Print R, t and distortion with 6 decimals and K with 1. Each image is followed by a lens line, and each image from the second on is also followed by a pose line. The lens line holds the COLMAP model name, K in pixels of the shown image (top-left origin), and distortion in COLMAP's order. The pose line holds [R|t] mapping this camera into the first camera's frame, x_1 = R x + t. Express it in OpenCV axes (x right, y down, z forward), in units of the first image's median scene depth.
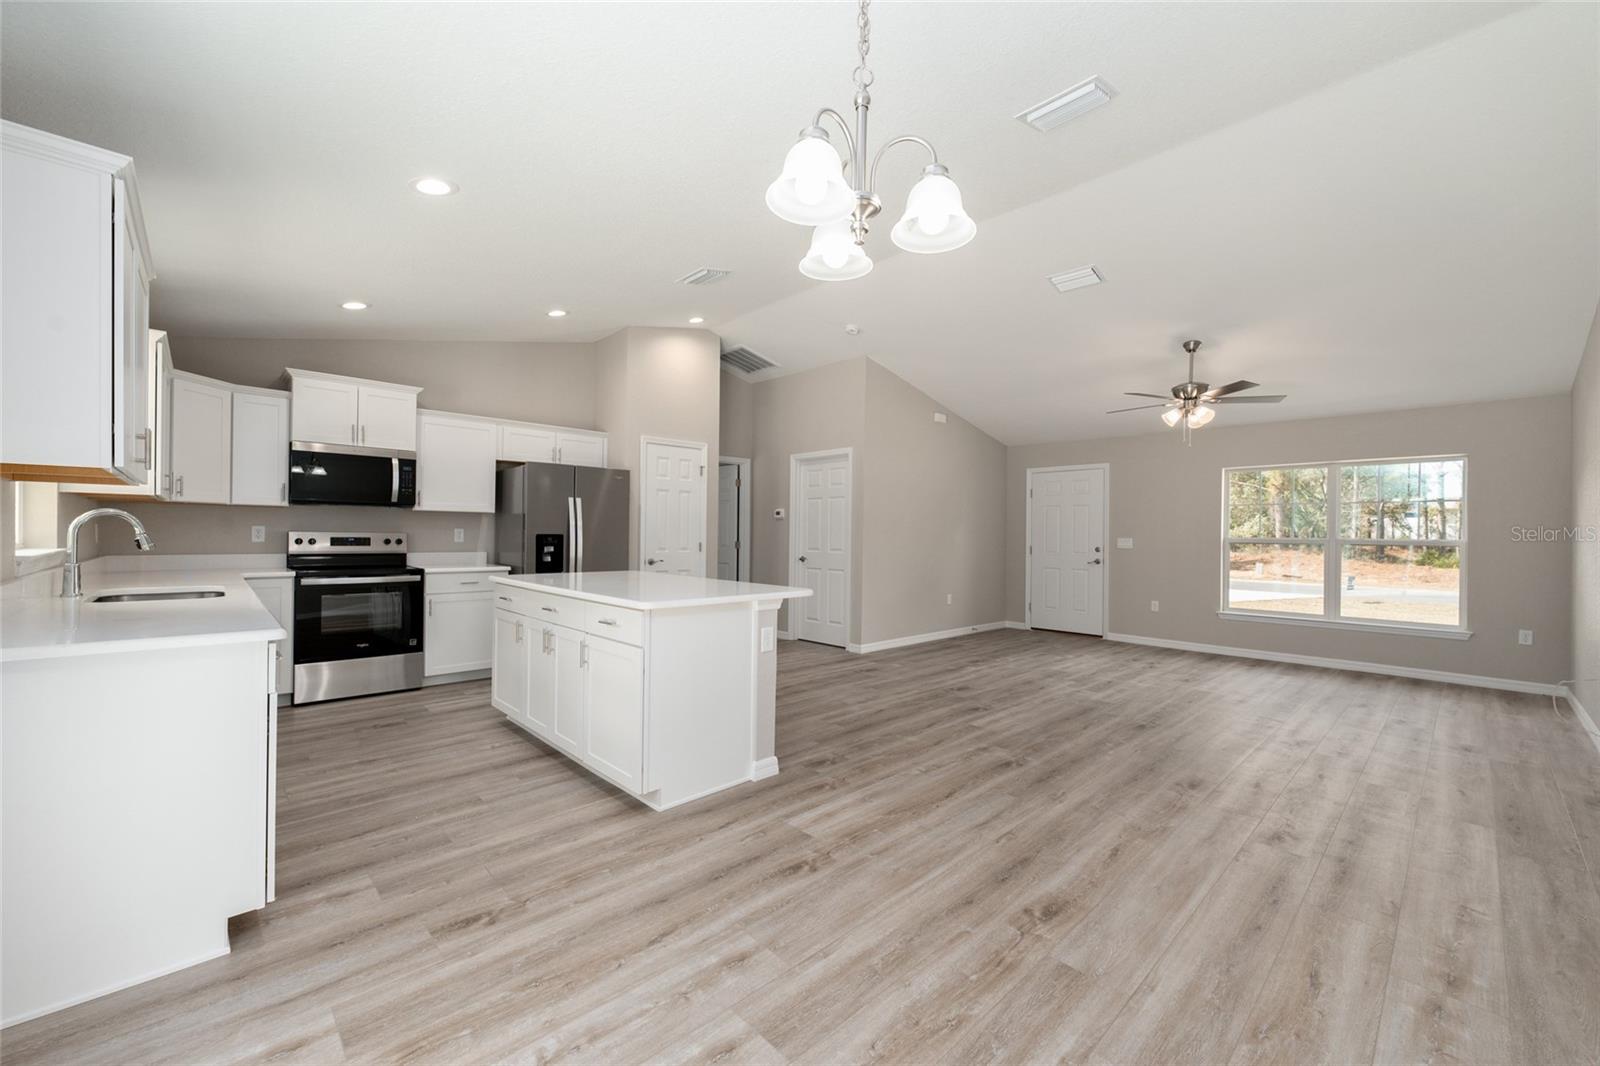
lens RADIAL K [[631.7, 0, 803.4], [0, 631.7, 532.9], [0, 0, 1]] dist [-0.000109, 0.000089]
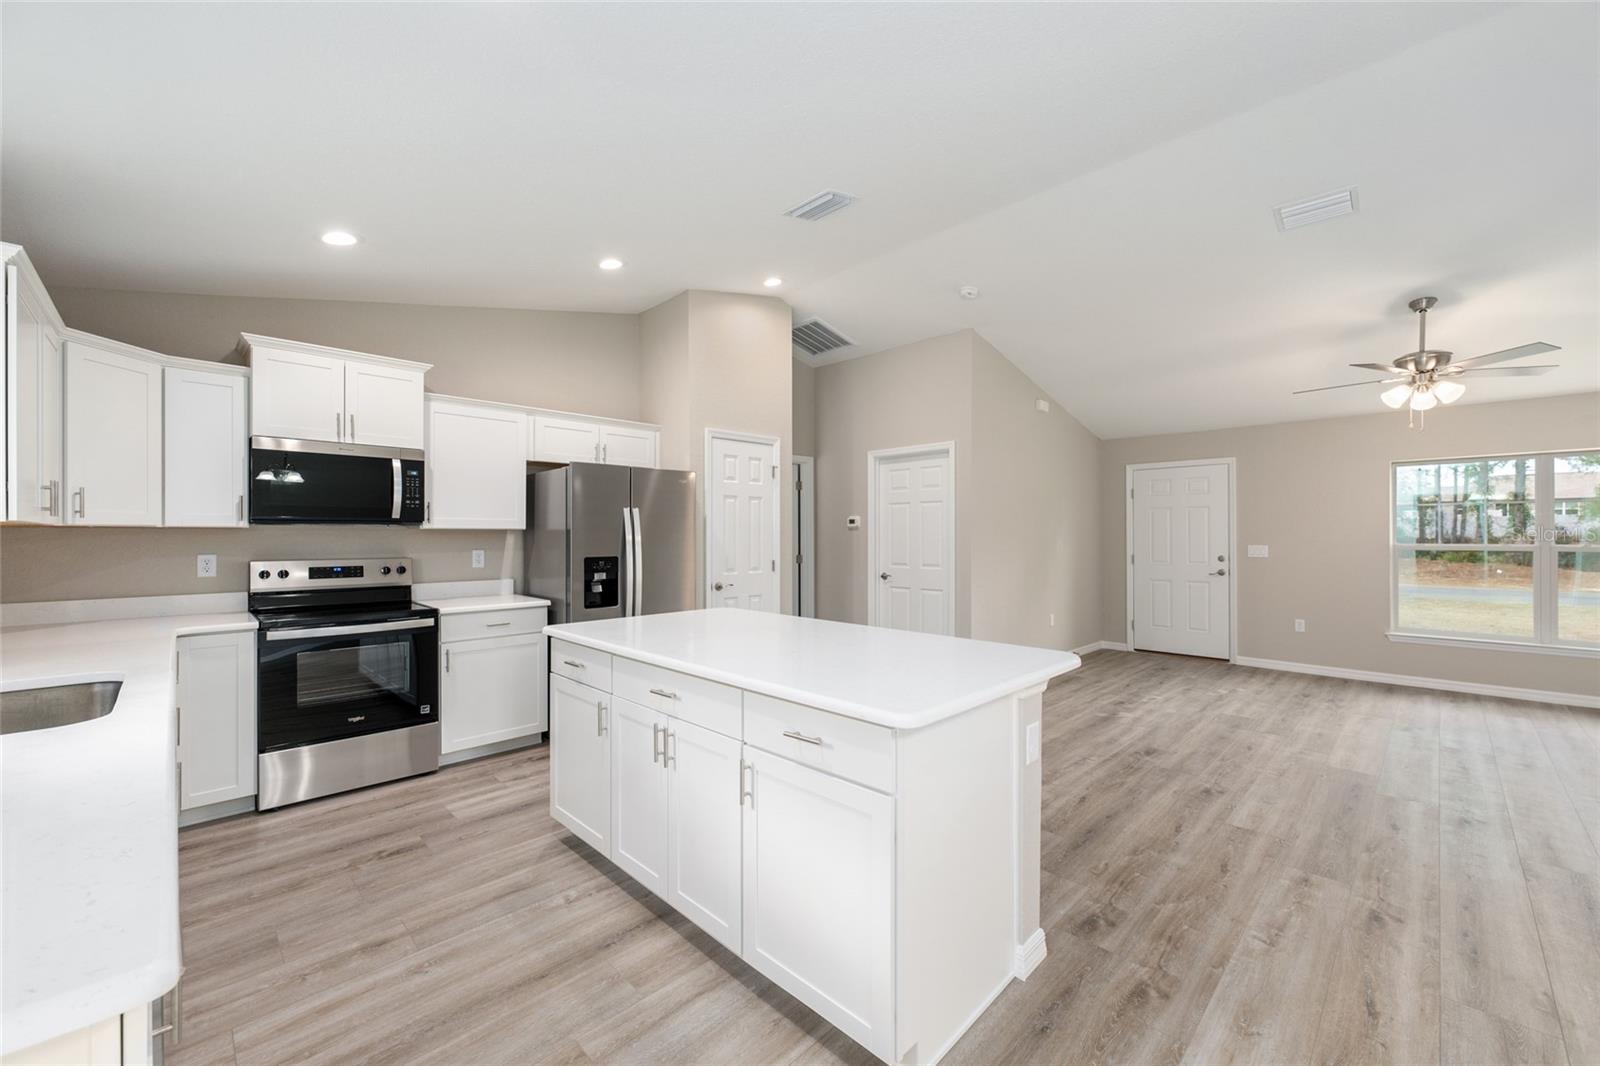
lens RADIAL K [[631.7, 0, 803.4], [0, 631.7, 532.9], [0, 0, 1]] dist [-0.000109, 0.000089]
pose [[0.999682, -0.013734, 0.021161, -0.193235], [0.013753, 0.999905, -0.000769, -0.025572], [-0.021148, 0.001059, 0.999776, 0.259400]]
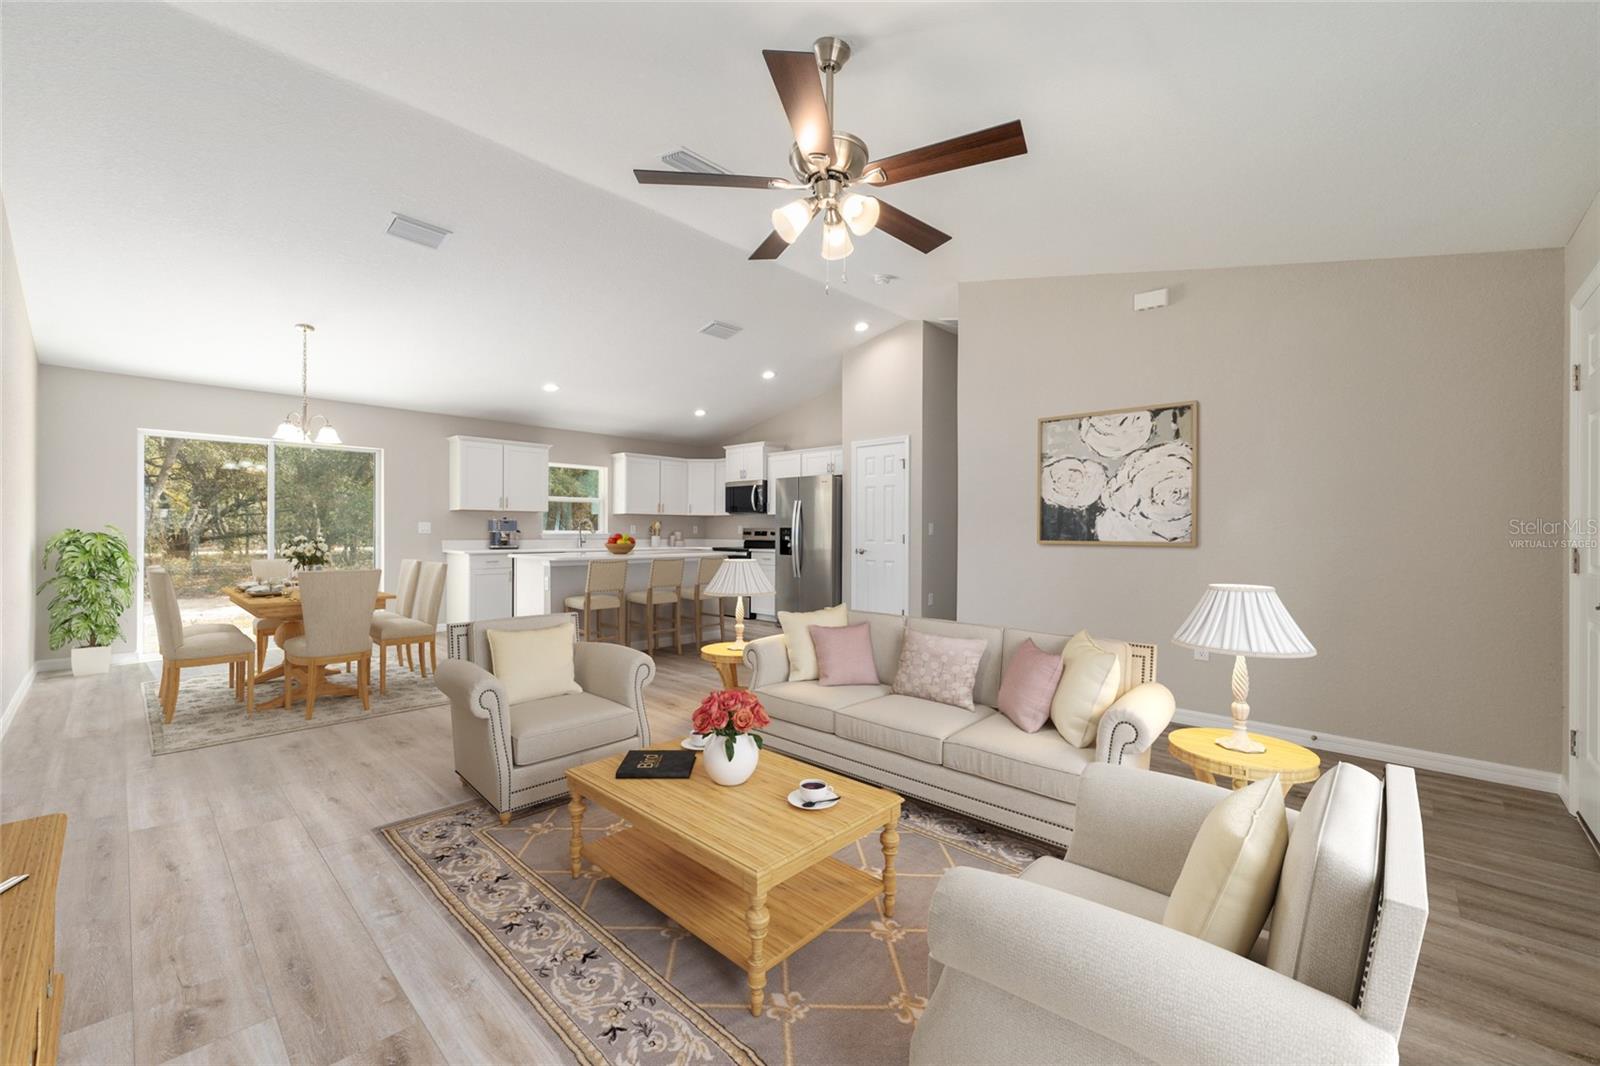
lens RADIAL K [[641.3, 0, 800.0], [0, 641.3, 533.0], [0, 0, 1]] dist [0.005803, 0.000041]
pose [[0.054833, -0.008186, -0.998462, 1.157745], [-0.002831, 0.999961, -0.008354, 0.029104], [0.998492, 0.003285, 0.054808, 1.064890]]
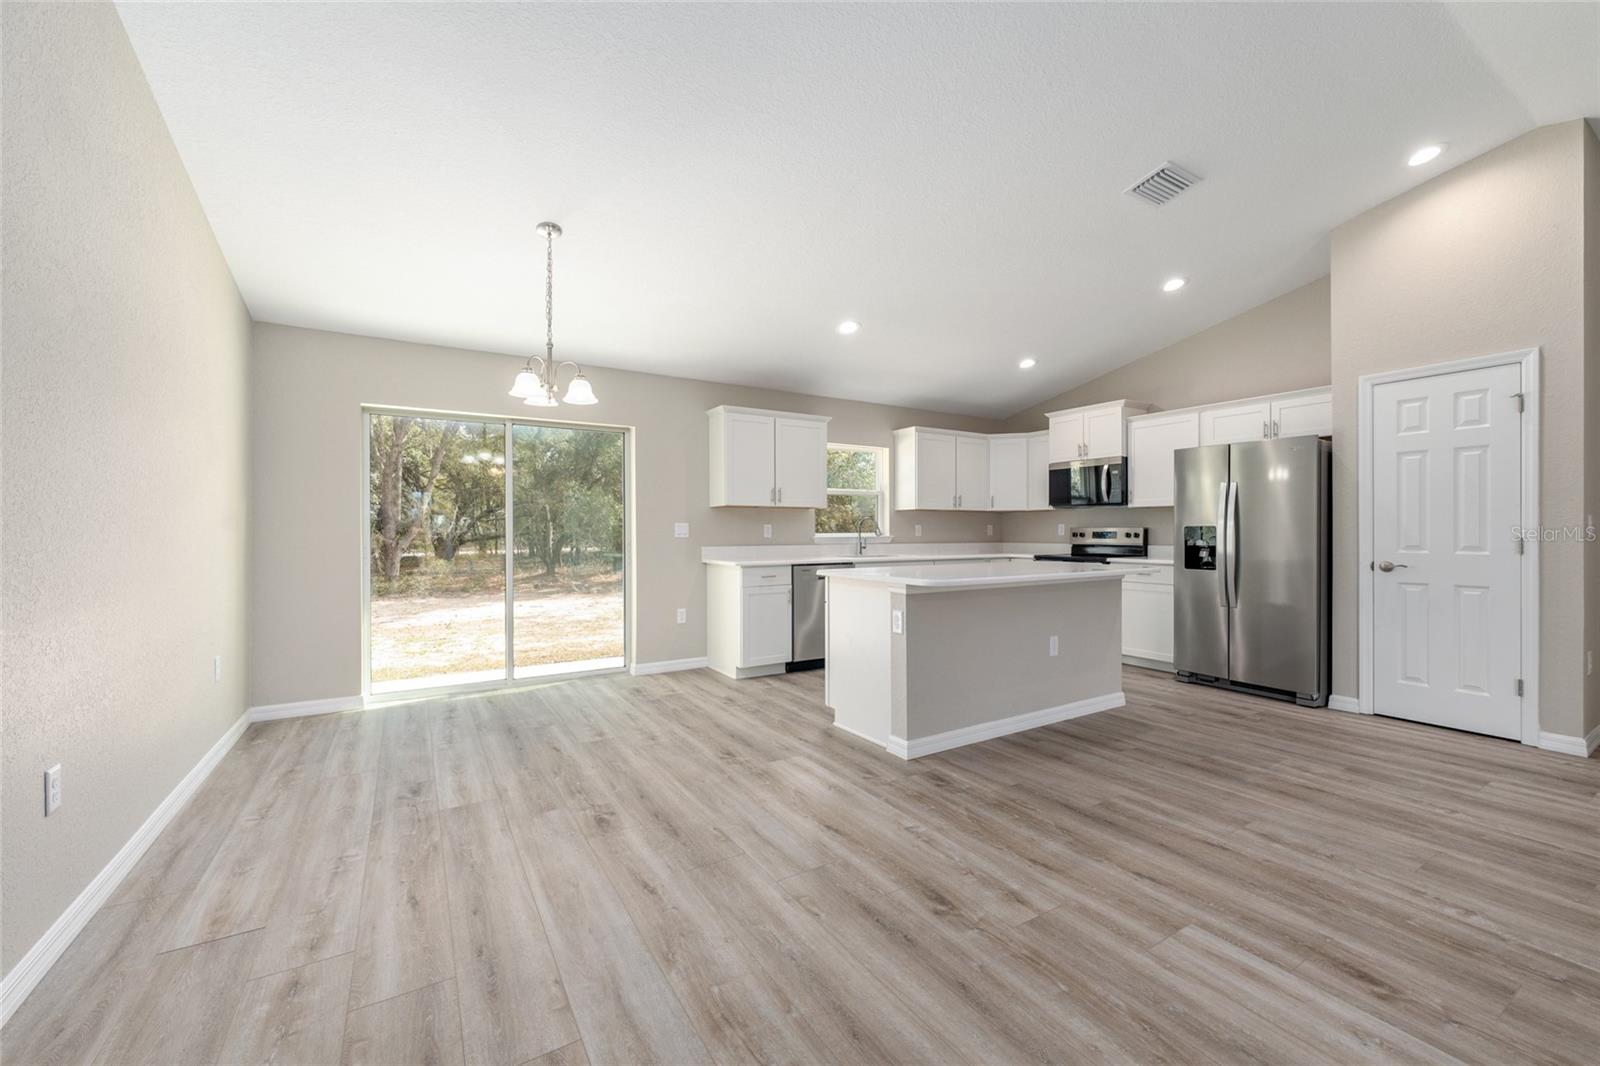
lens RADIAL K [[631.7, 0, 803.4], [0, 631.7, 532.9], [0, 0, 1]] dist [-0.000109, 0.000089]
pose [[-0.201596, -0.008484, -0.979432, 0.656715], [0.000137, 0.999962, -0.008689, 0.021330], [0.979469, -0.001885, -0.201587, 0.705216]]
